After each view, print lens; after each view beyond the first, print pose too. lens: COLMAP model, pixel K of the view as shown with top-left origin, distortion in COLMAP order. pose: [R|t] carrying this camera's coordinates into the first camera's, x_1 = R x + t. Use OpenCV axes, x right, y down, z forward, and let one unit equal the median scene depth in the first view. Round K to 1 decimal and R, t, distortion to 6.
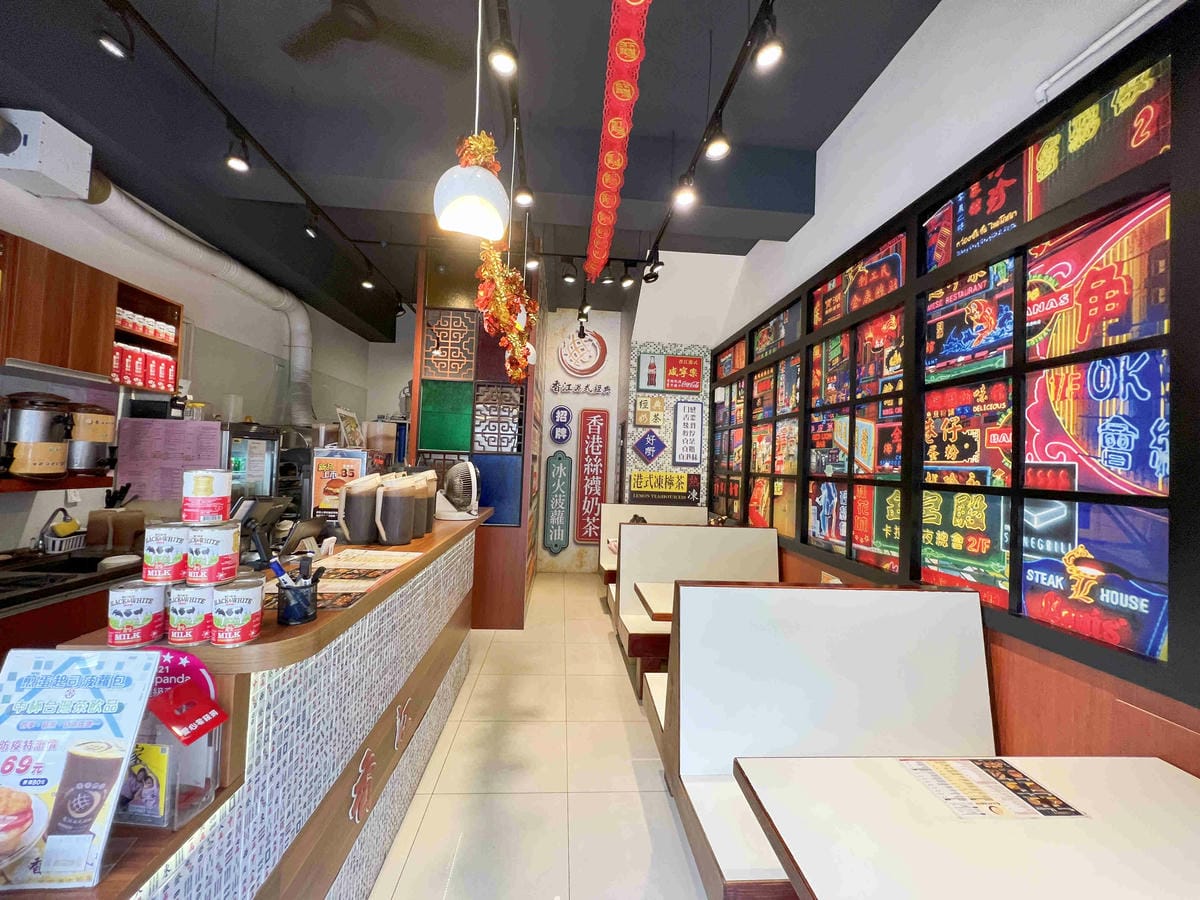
lens RADIAL K [[481.1, 0, 600.4], [0, 481.1, 448.7], [0, 0, 1]] dist [-0.001653, 0.000245]
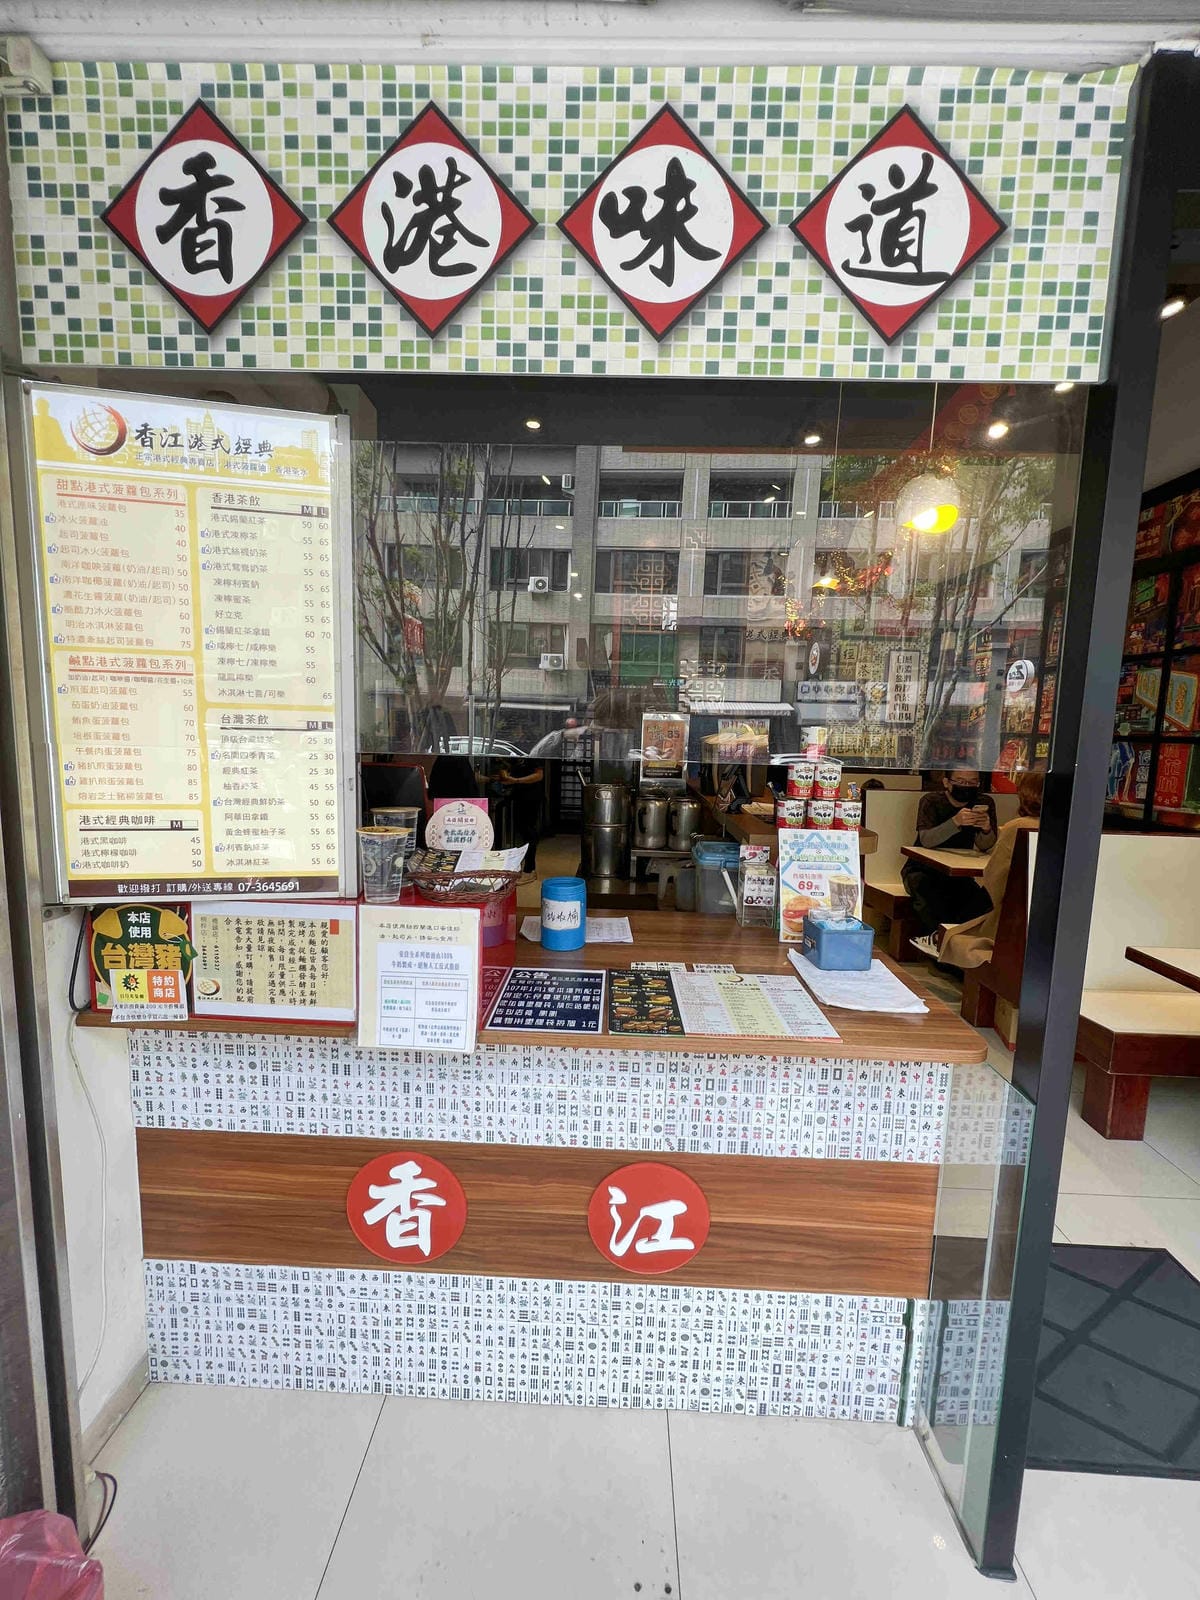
lens RADIAL K [[641.4, 0, 601.8], [0, 641.4, 798.2], [0, 0, 1]] dist [-0.001653, 0.000245]
pose [[0.994100, 0.002193, -0.108447, -0.311945], [0.012980, 0.990206, 0.139011, -0.005378], [0.107690, -0.139598, 0.984335, -0.266511]]
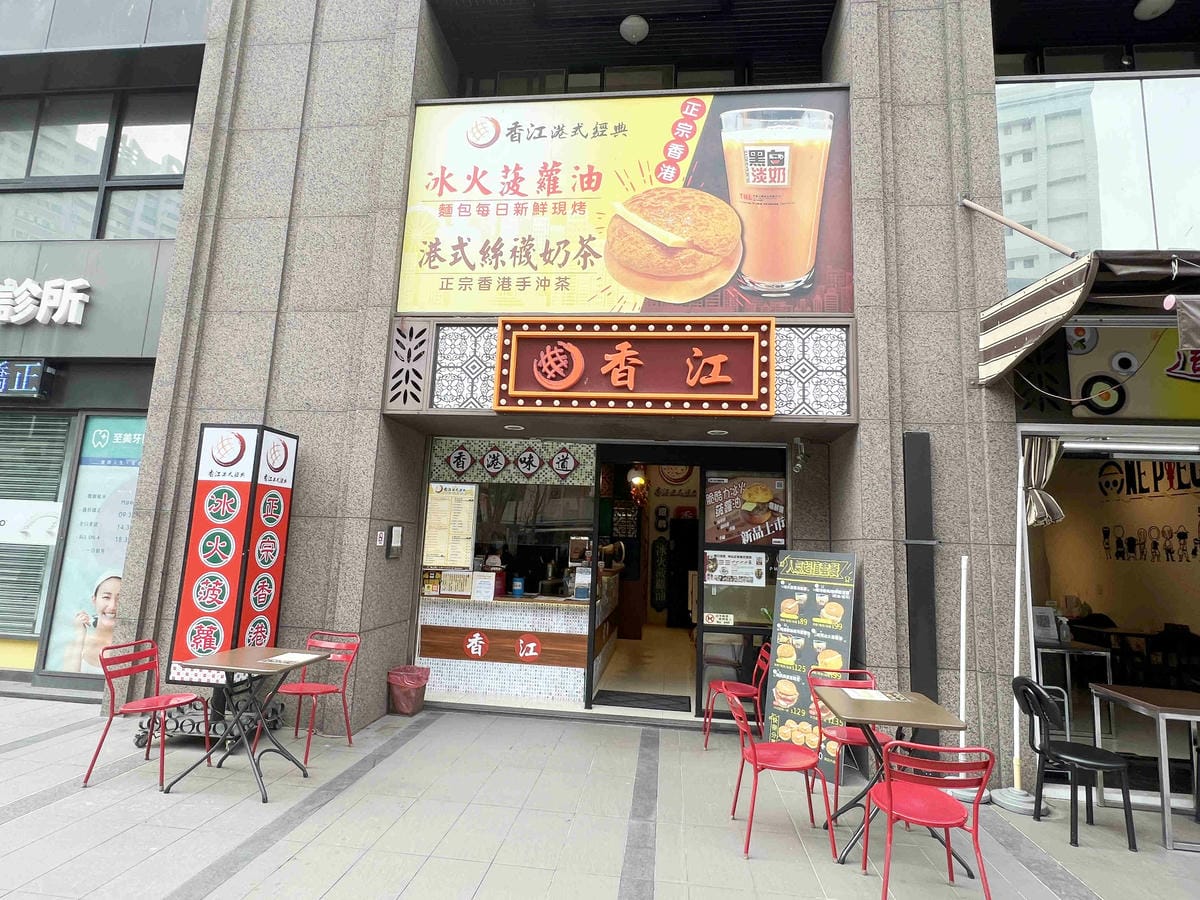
lens RADIAL K [[617.8, 0, 598.4], [0, 617.8, 451.2], [0, 0, 1]] dist [-0.000094, -0.000646]
pose [[0.981637, -0.026343, -0.188931, 0.144070], [0.001554, 0.991490, -0.130172, -0.013180], [0.190752, 0.127488, 0.973324, -1.458908]]
